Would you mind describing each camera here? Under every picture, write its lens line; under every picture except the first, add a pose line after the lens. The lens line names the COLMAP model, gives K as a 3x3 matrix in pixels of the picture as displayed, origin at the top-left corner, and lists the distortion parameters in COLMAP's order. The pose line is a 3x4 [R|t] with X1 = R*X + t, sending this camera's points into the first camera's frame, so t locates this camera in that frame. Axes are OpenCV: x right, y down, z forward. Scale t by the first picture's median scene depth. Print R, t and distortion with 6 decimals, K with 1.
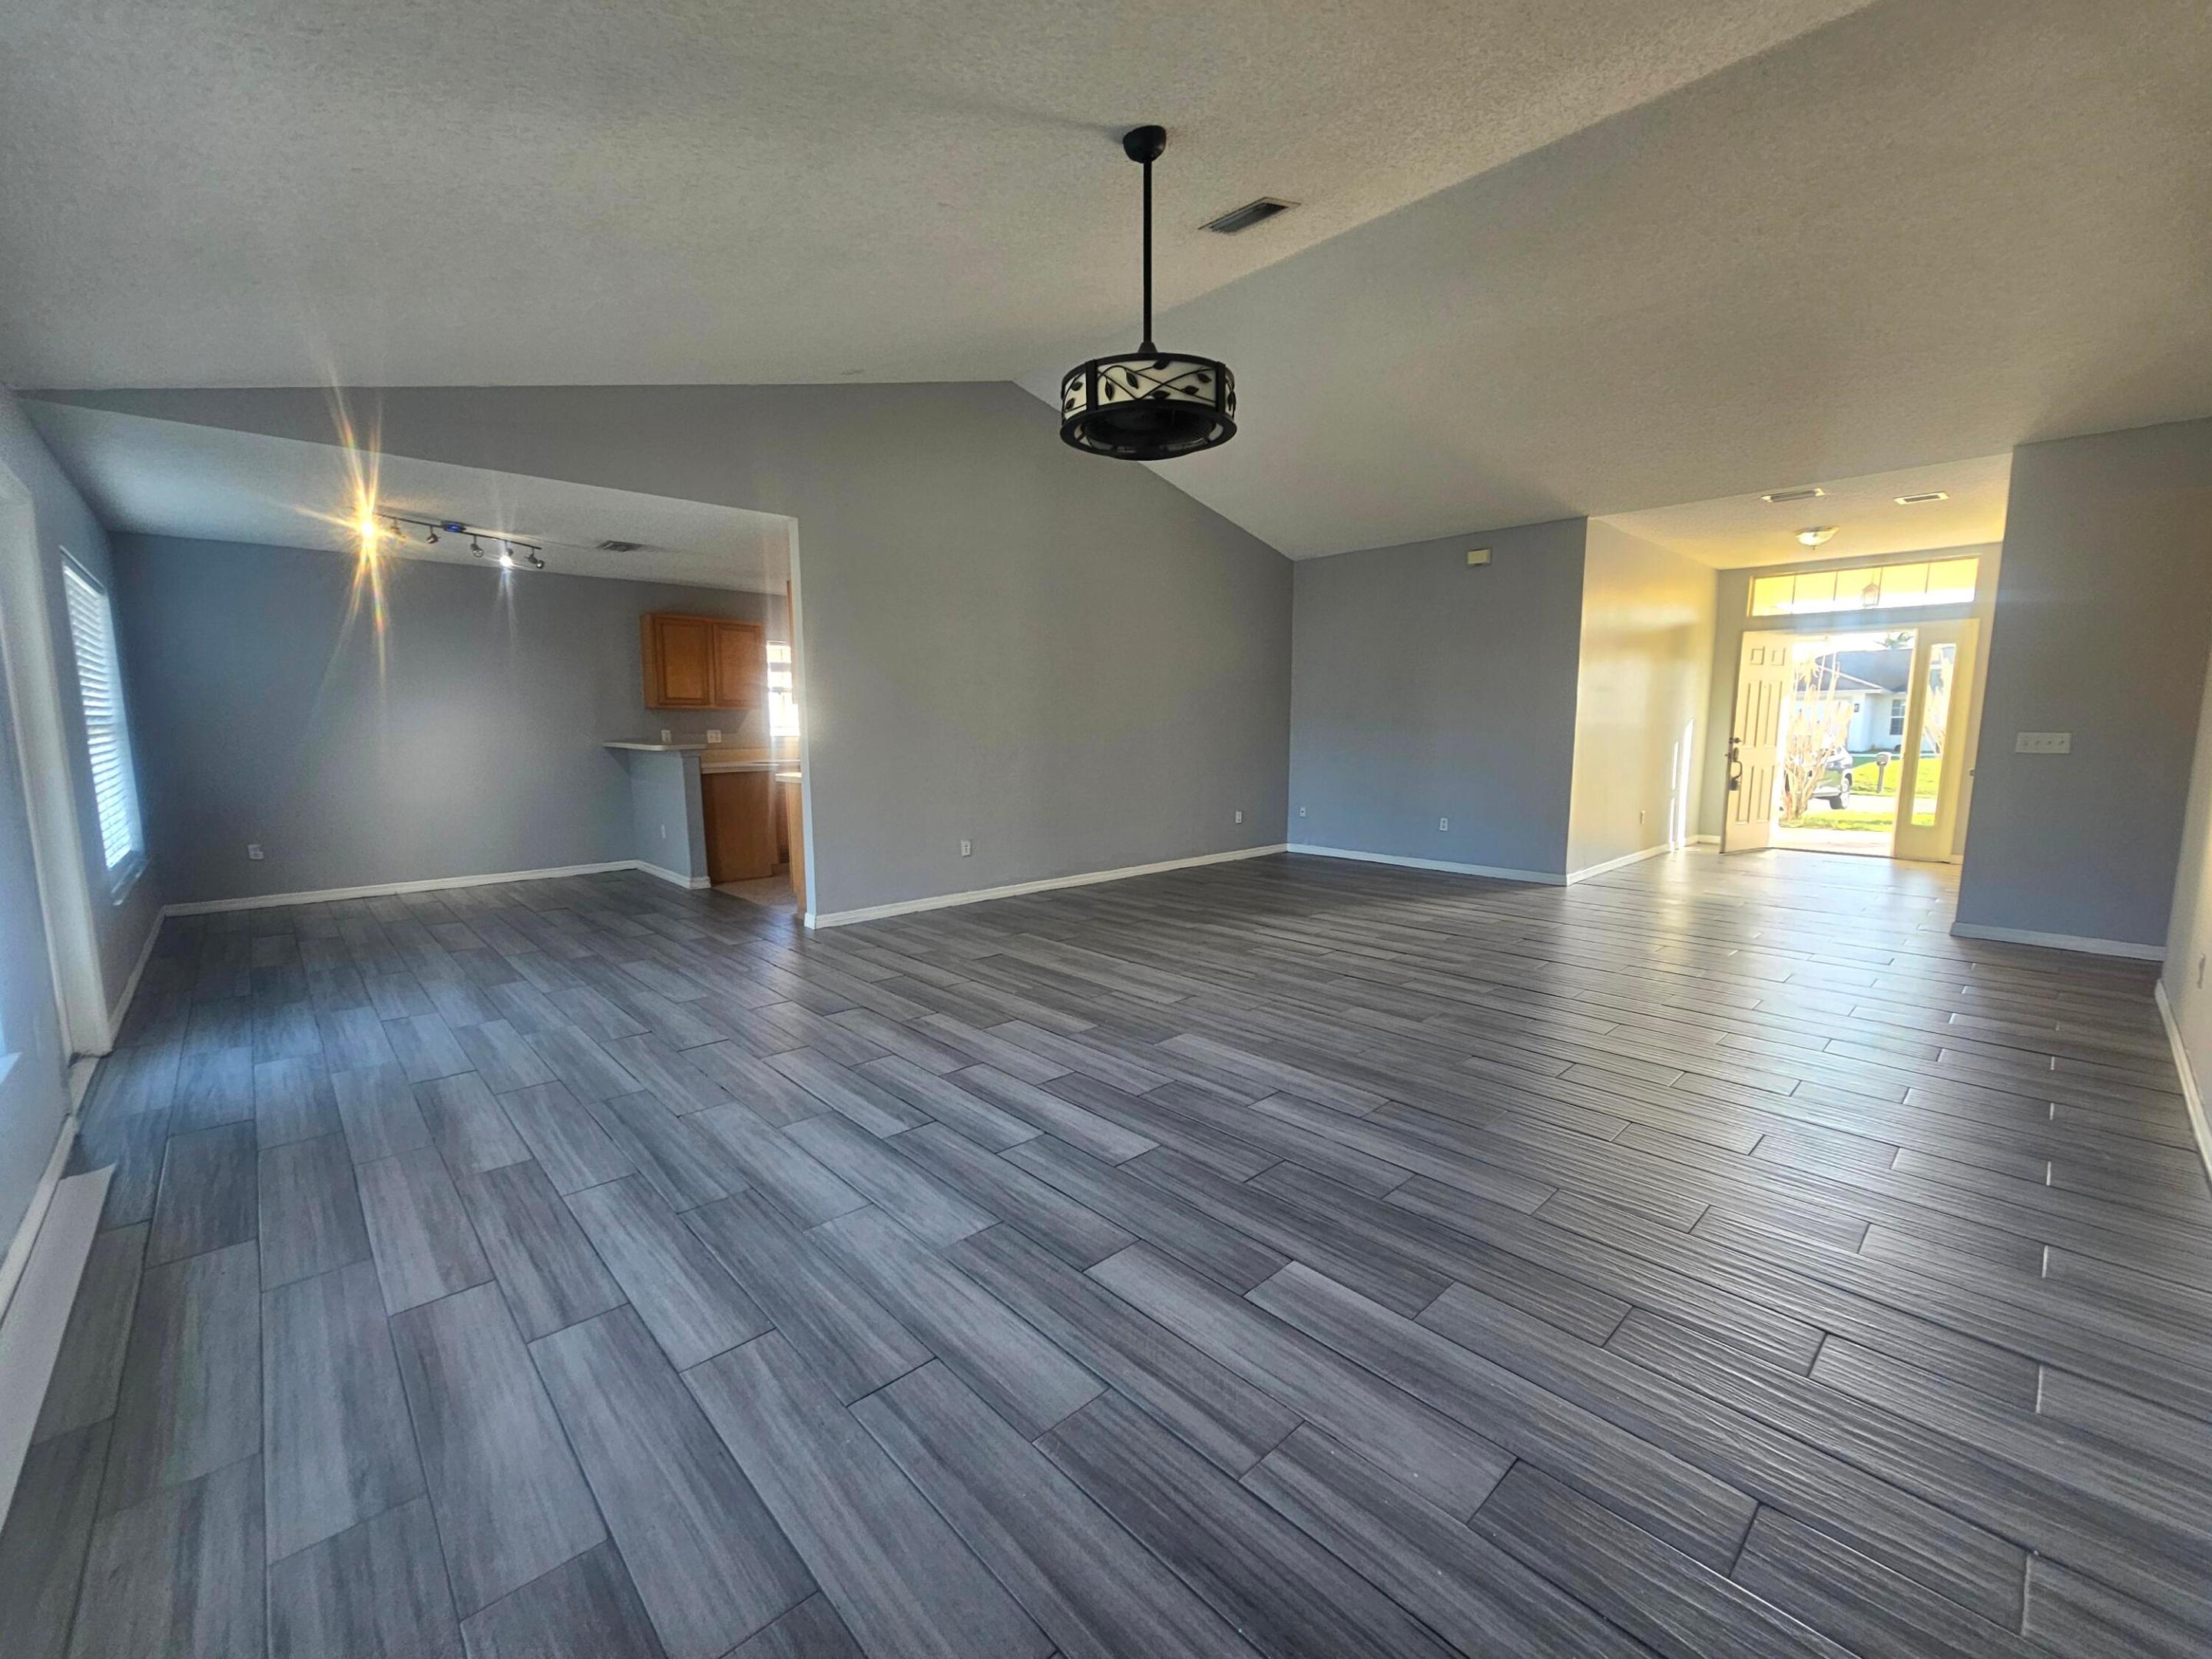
lens RADIAL K [[908.5, 0, 1113.5], [0, 908.5, 834.2], [0, 0, 1]] dist [-0.004265, -0.000435]
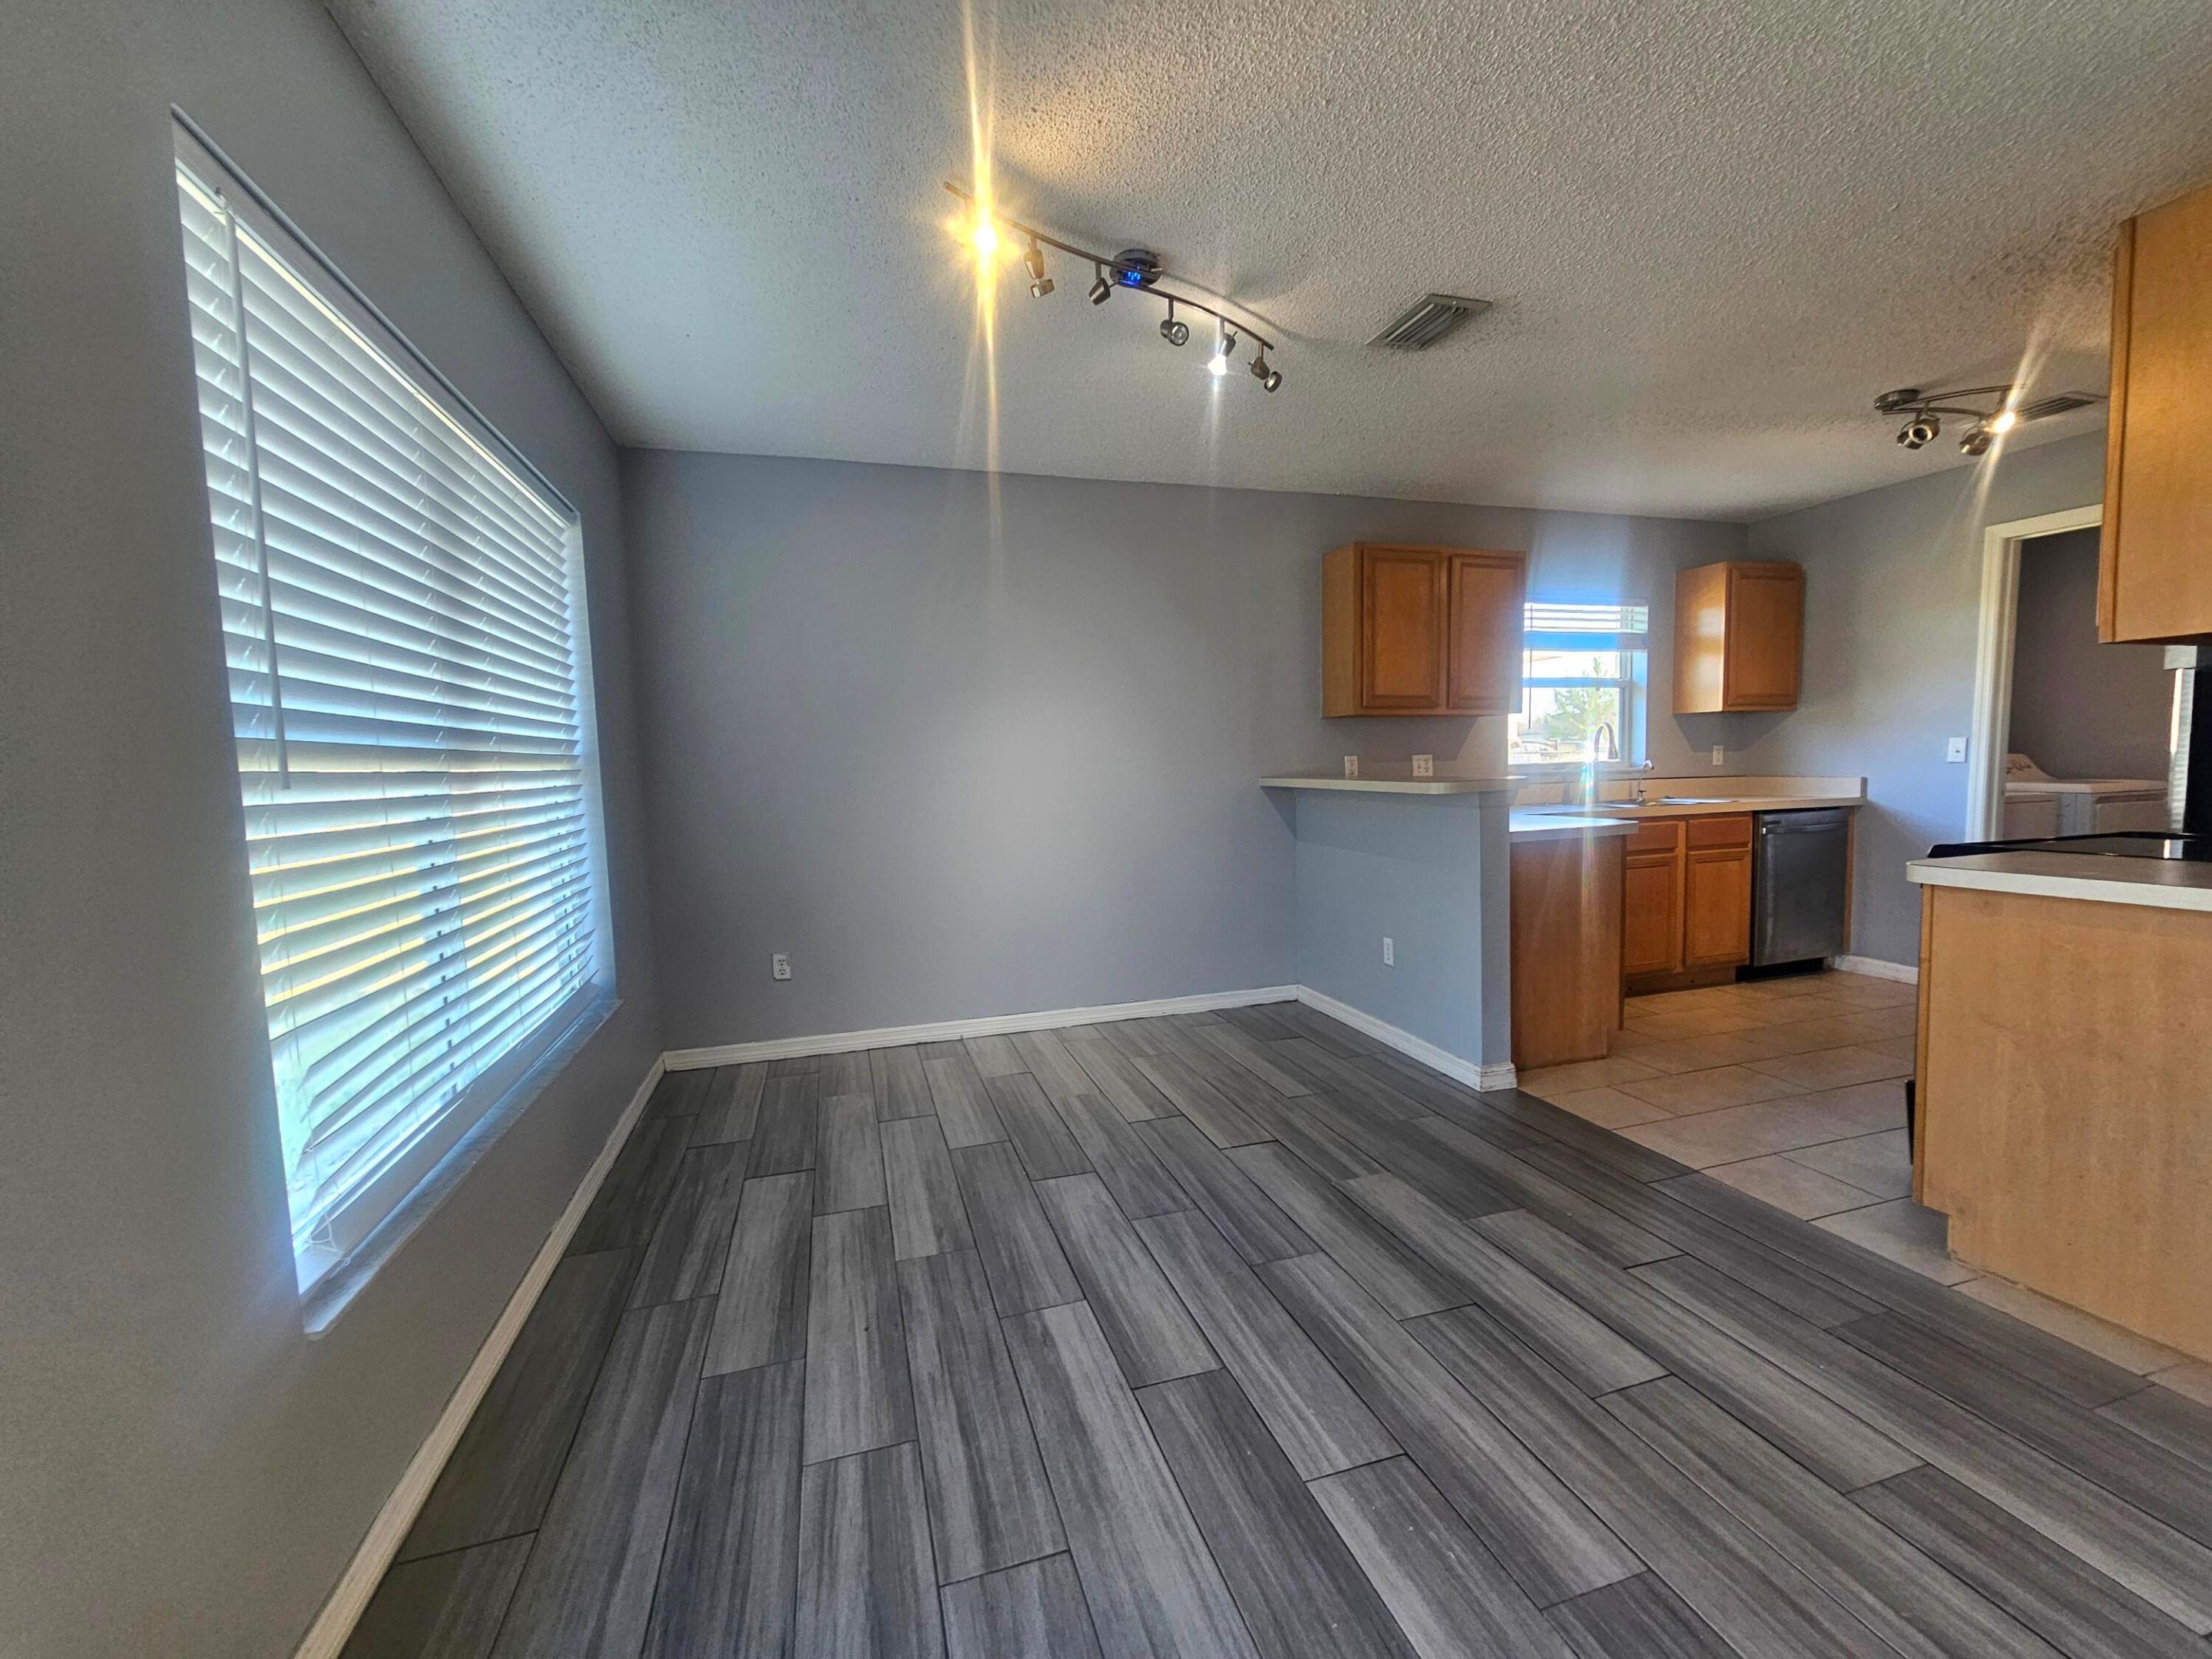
lens RADIAL K [[908.5, 0, 1113.5], [0, 908.5, 834.2], [0, 0, 1]] dist [-0.004265, -0.000435]
pose [[0.896736, 0.011358, -0.442421, -0.382685], [-0.029067, 0.999024, -0.033267, -0.043444], [0.441611, 0.042692, 0.896190, 0.436968]]
